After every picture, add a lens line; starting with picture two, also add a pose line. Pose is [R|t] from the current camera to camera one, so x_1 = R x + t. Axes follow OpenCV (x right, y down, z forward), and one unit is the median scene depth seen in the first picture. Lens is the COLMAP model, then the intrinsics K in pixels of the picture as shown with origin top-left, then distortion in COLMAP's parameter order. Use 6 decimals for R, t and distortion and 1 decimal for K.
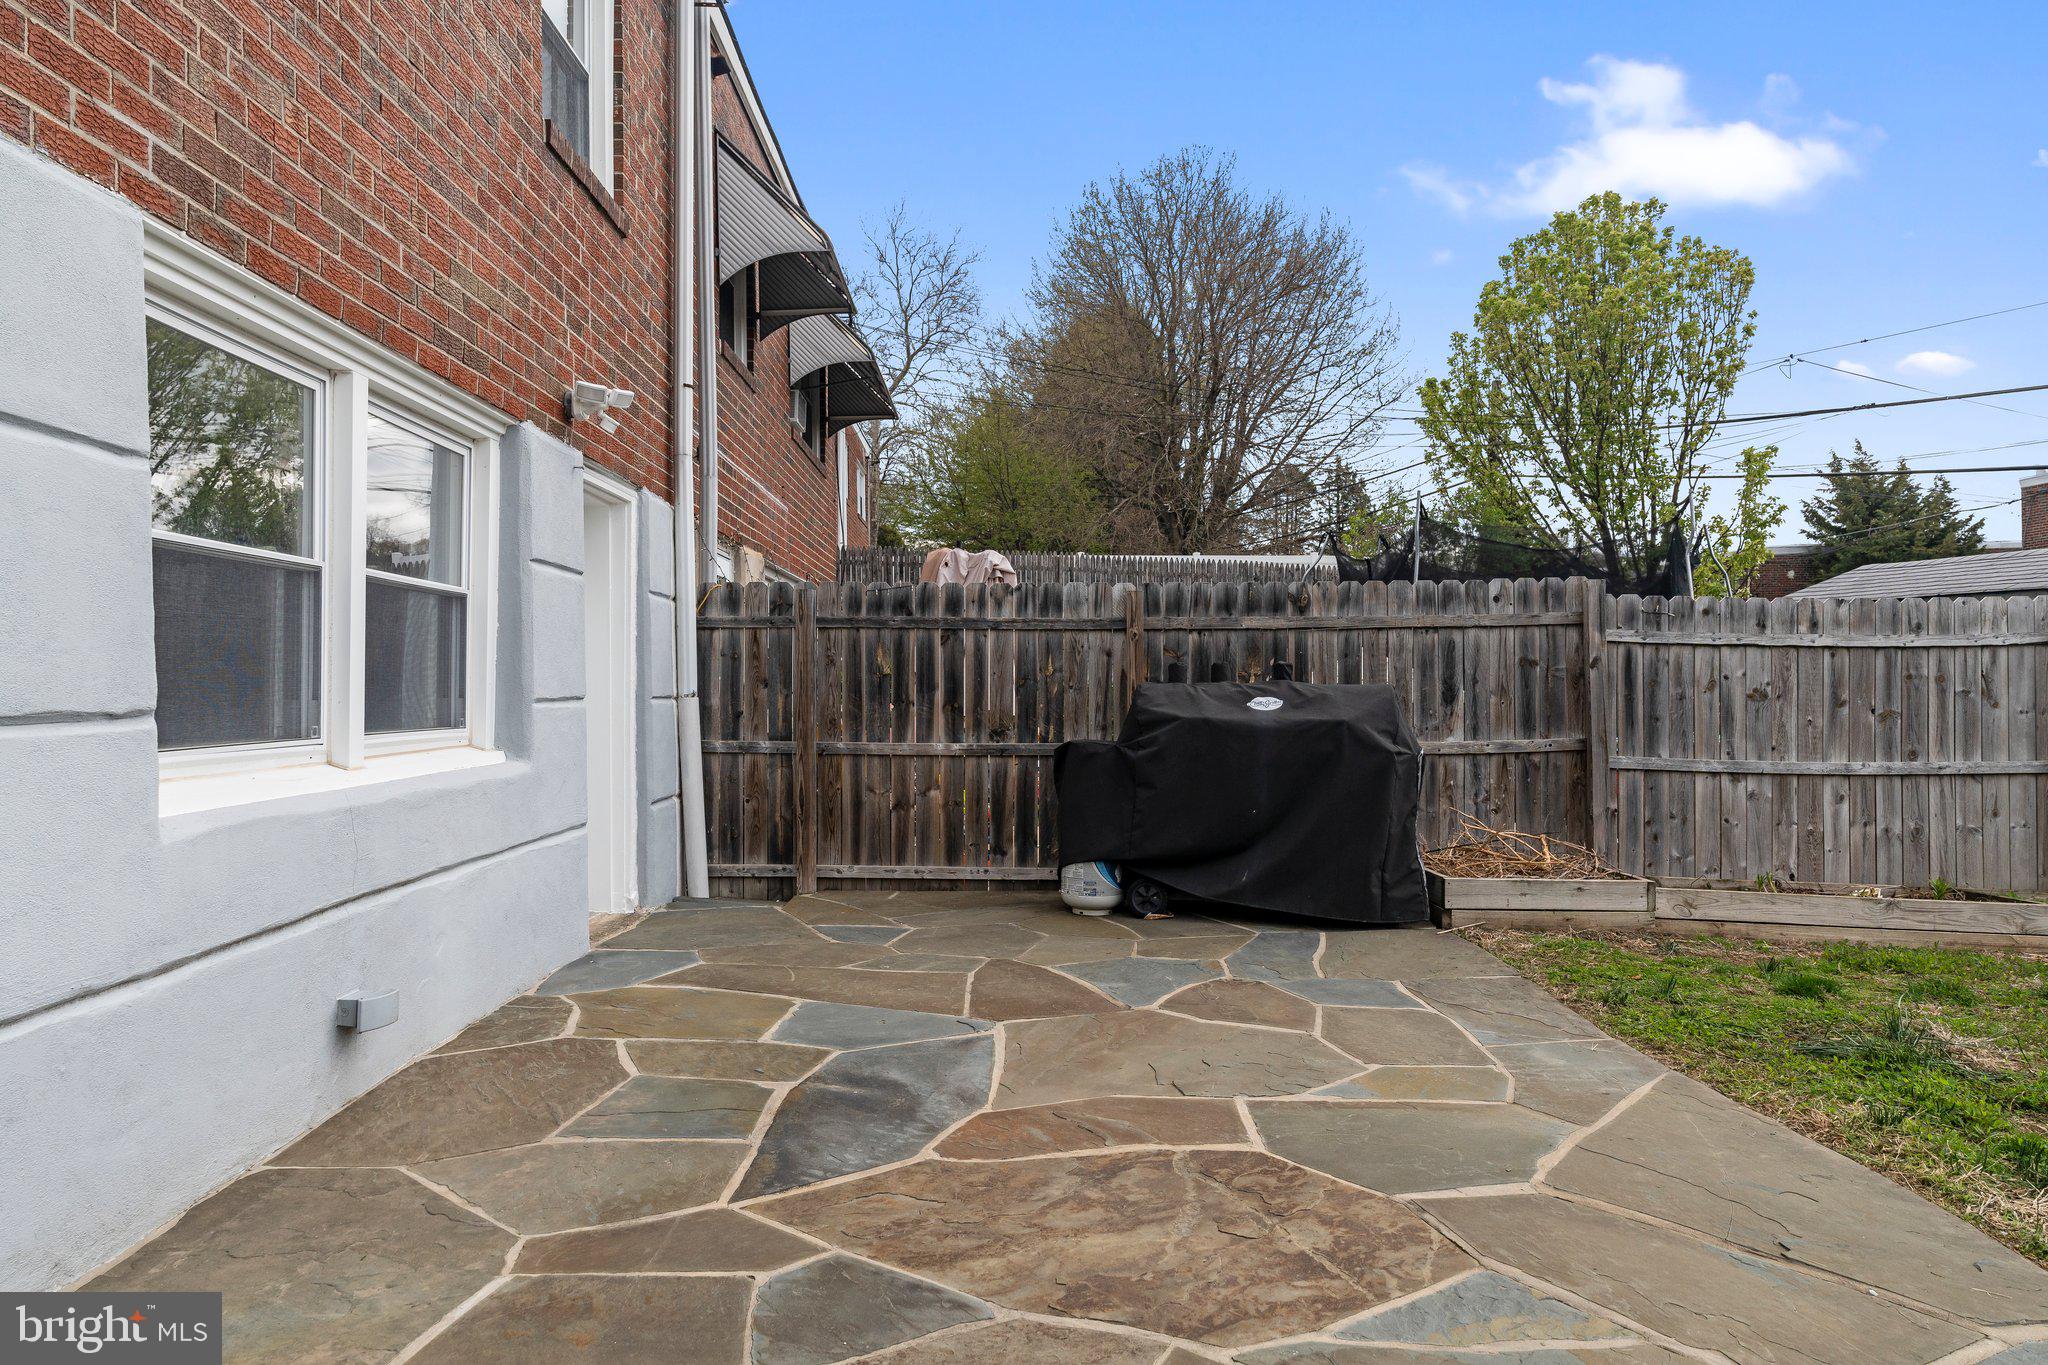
lens RADIAL K [[1184.4, 0, 1021.5], [0, 1184.4, 689.6], [0, 0, 1]] dist [0.000222, 0.001852]
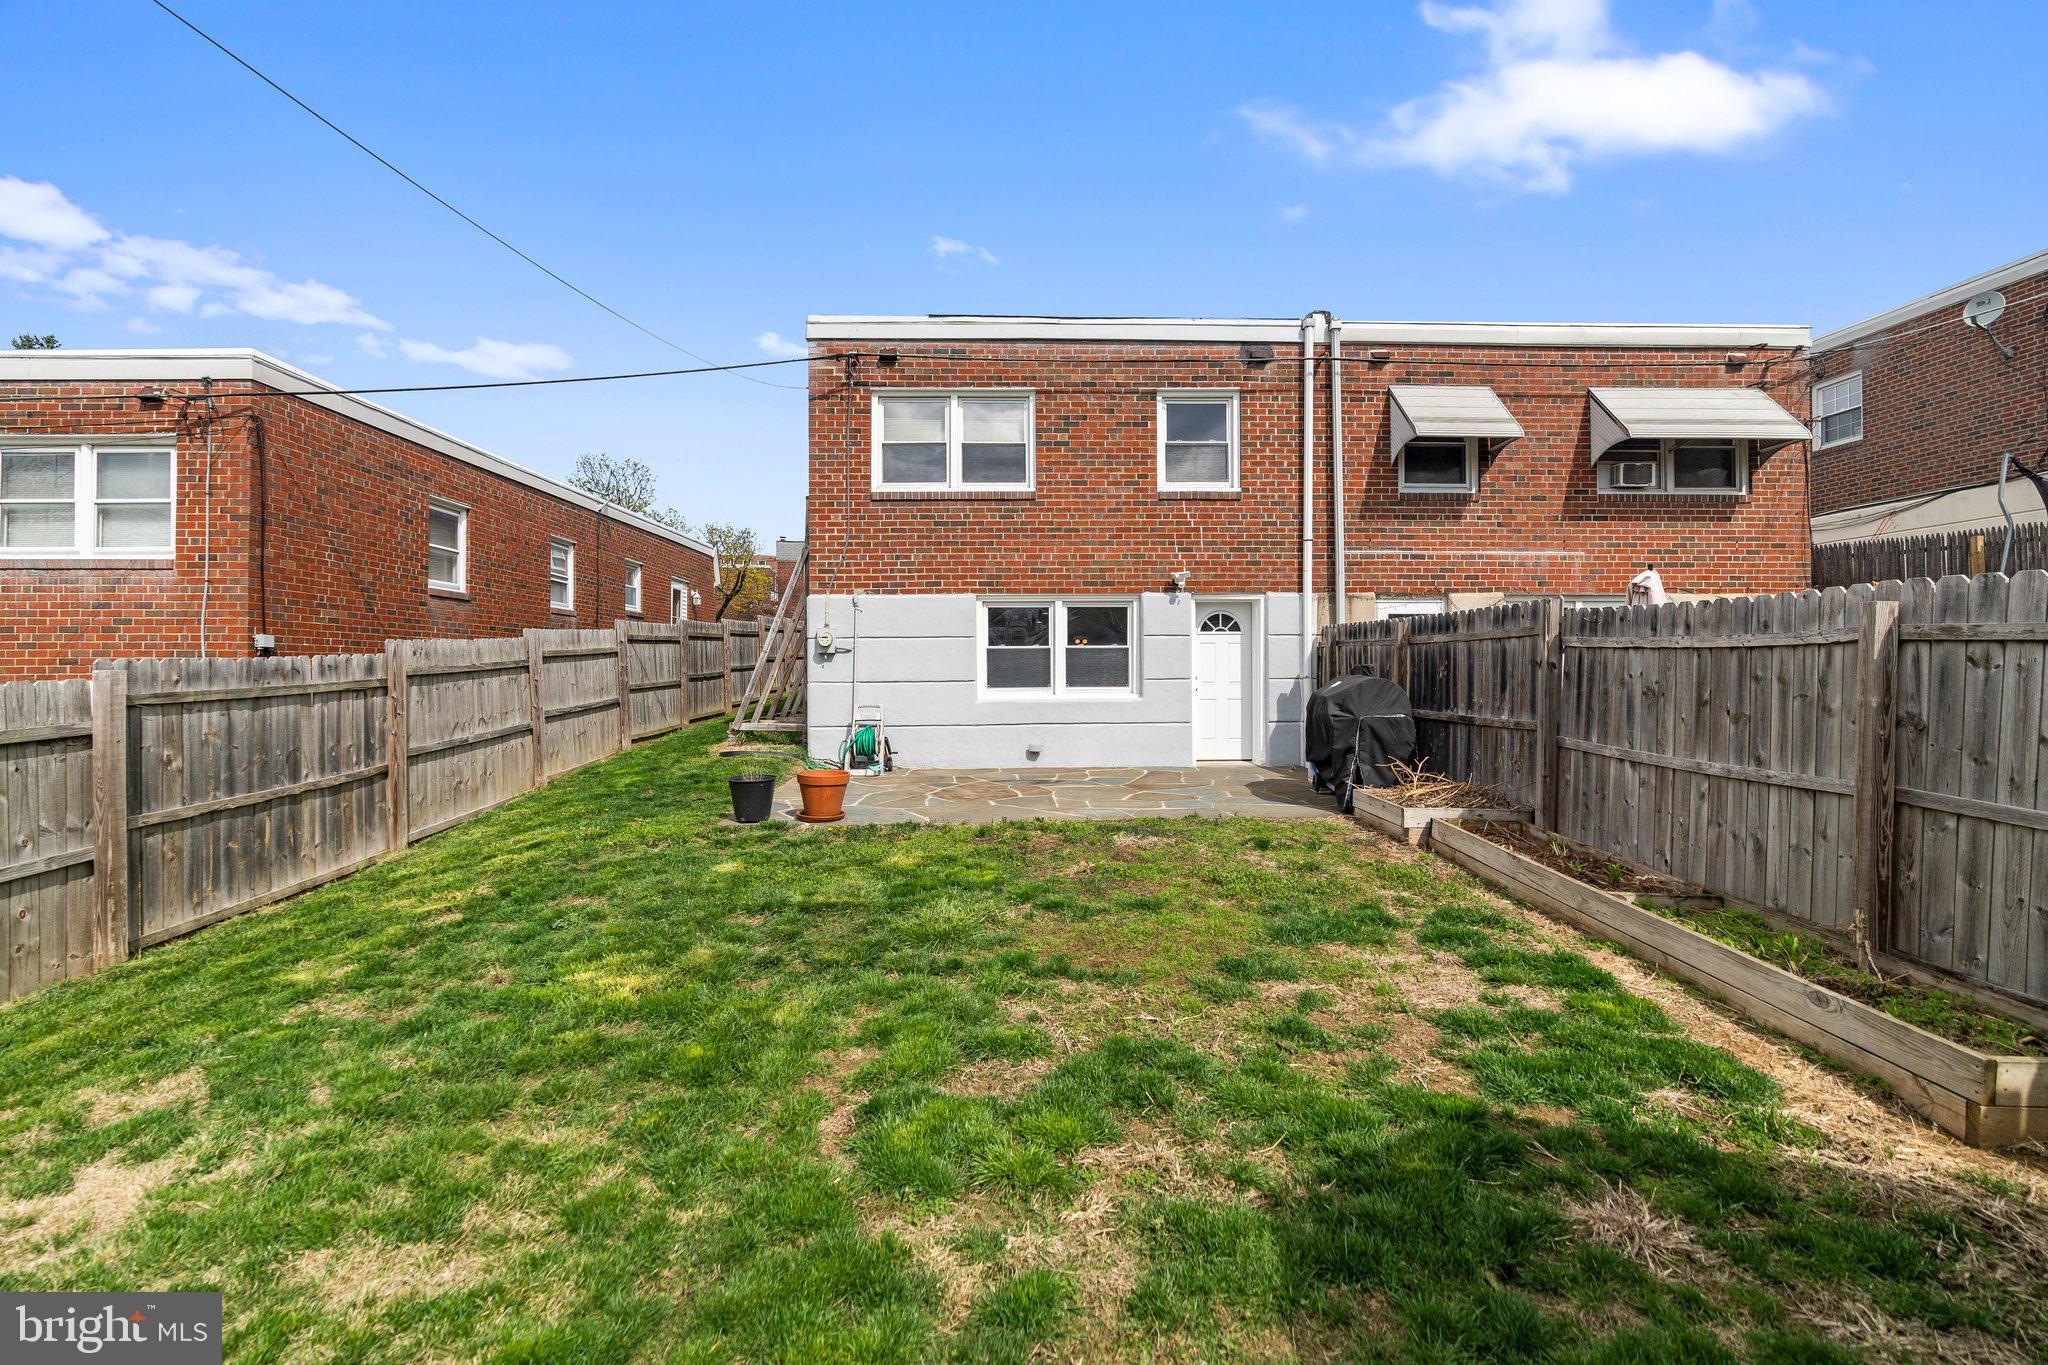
lens RADIAL K [[998.7, 0, 966.2], [0, 998.7, 679.6], [0, 0, 1]] dist [-0.003310, -0.000530]
pose [[-0.014464, 0.014891, -0.999785, 1.559809], [-0.004302, 0.999879, 0.014955, -0.019042], [0.999886, 0.004518, -0.014398, 0.378870]]
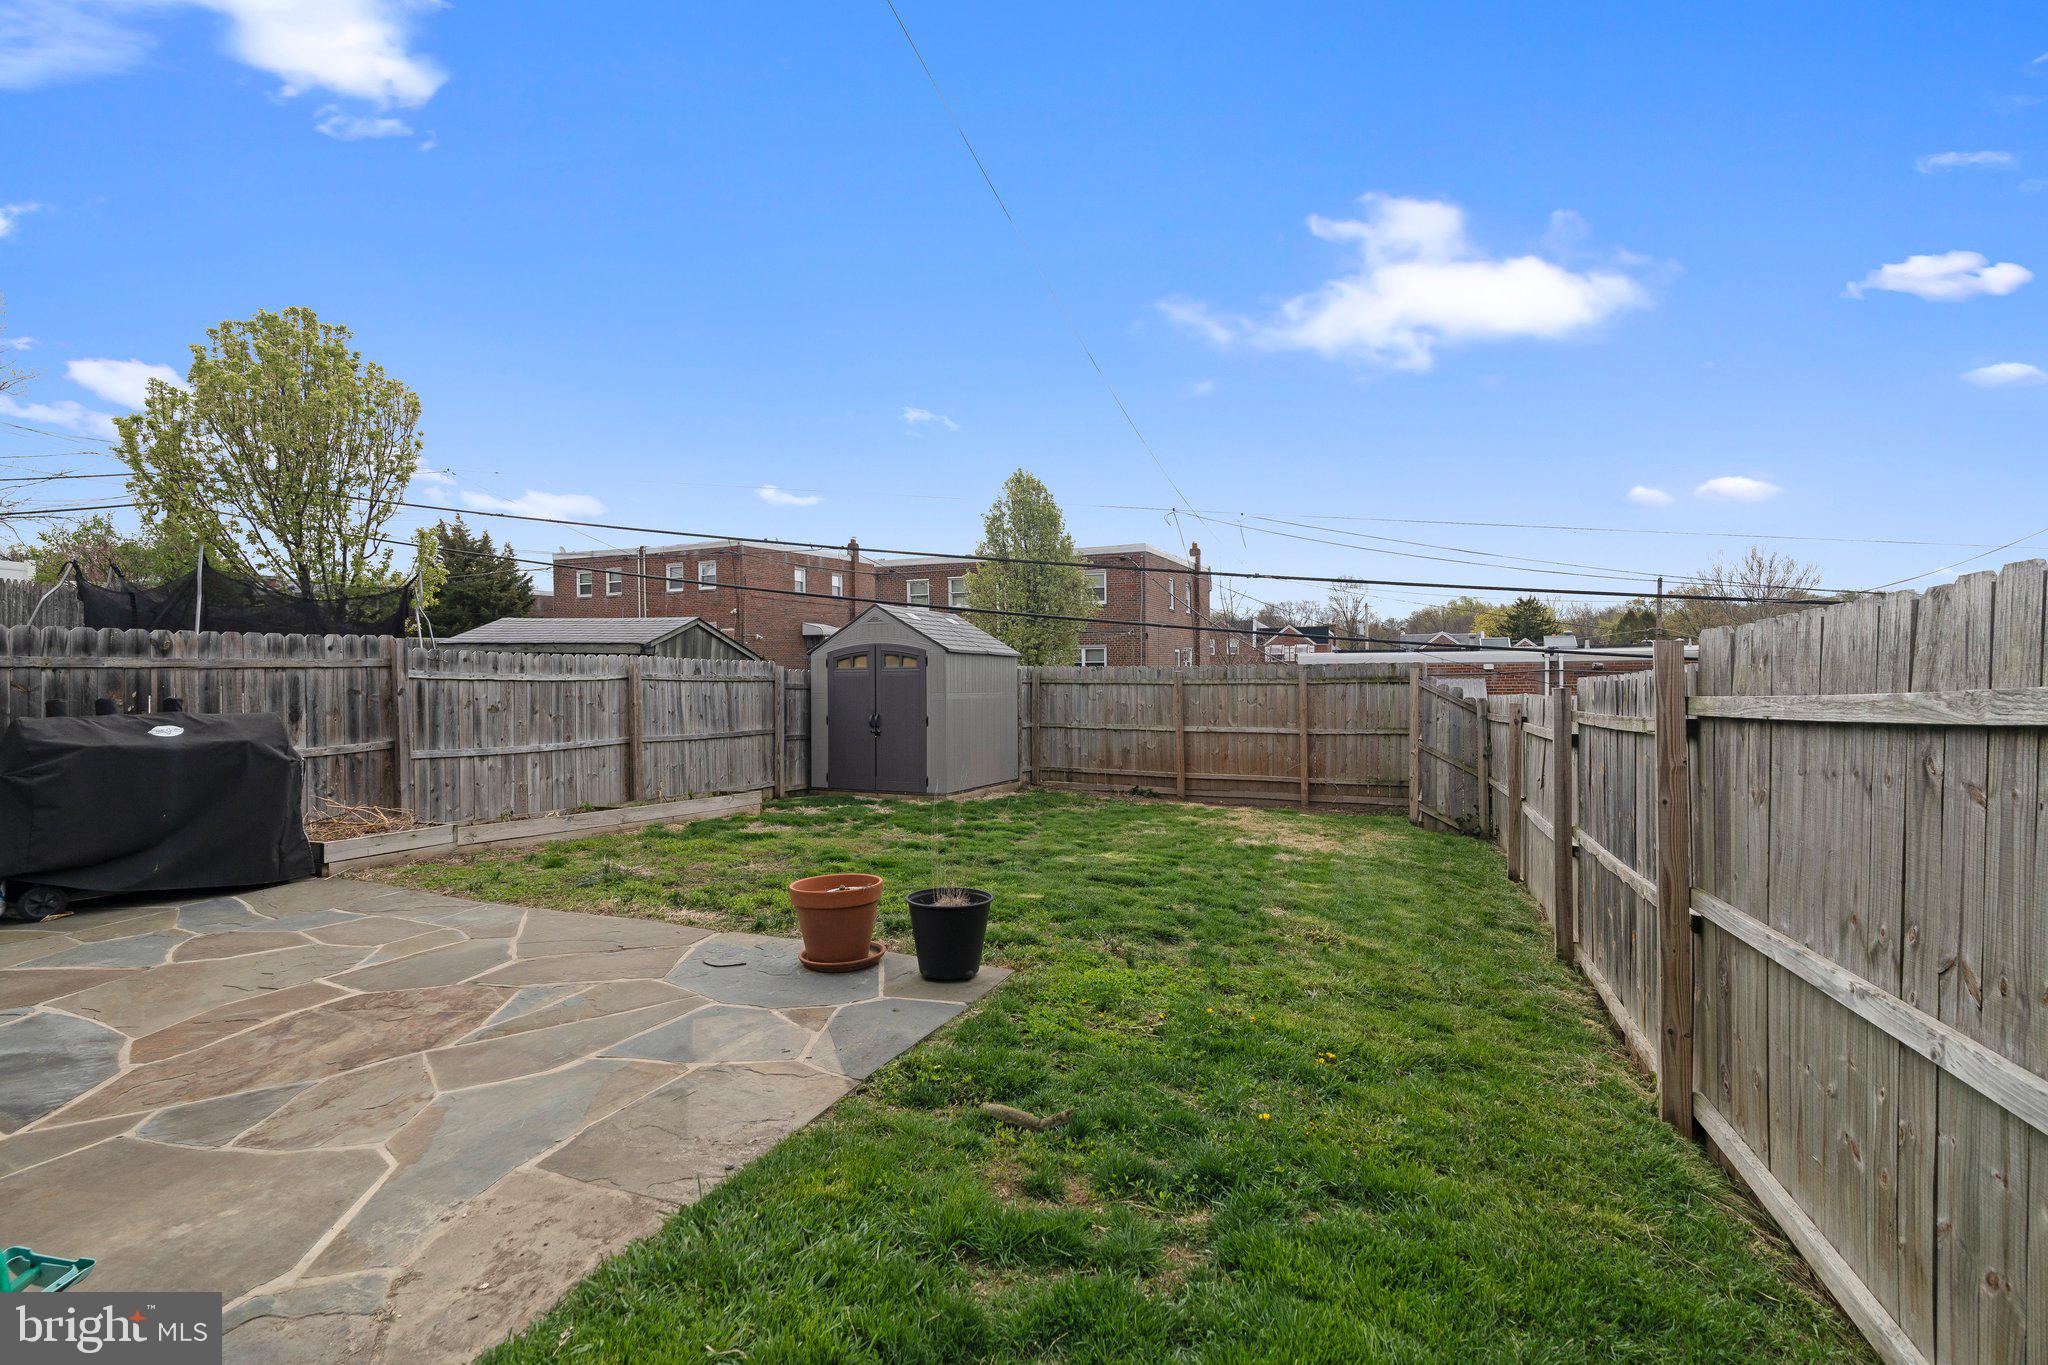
lens RADIAL K [[928.7, 0, 1044.5], [0, 928.7, 682.2], [0, 0, 1]] dist [-0.000170, 0.000133]
pose [[0.349359, -0.004730, 0.936977, -0.358762], [-0.000577, 0.999986, 0.005263, -0.041763], [-0.936989, -0.002379, 0.349351, -0.215373]]
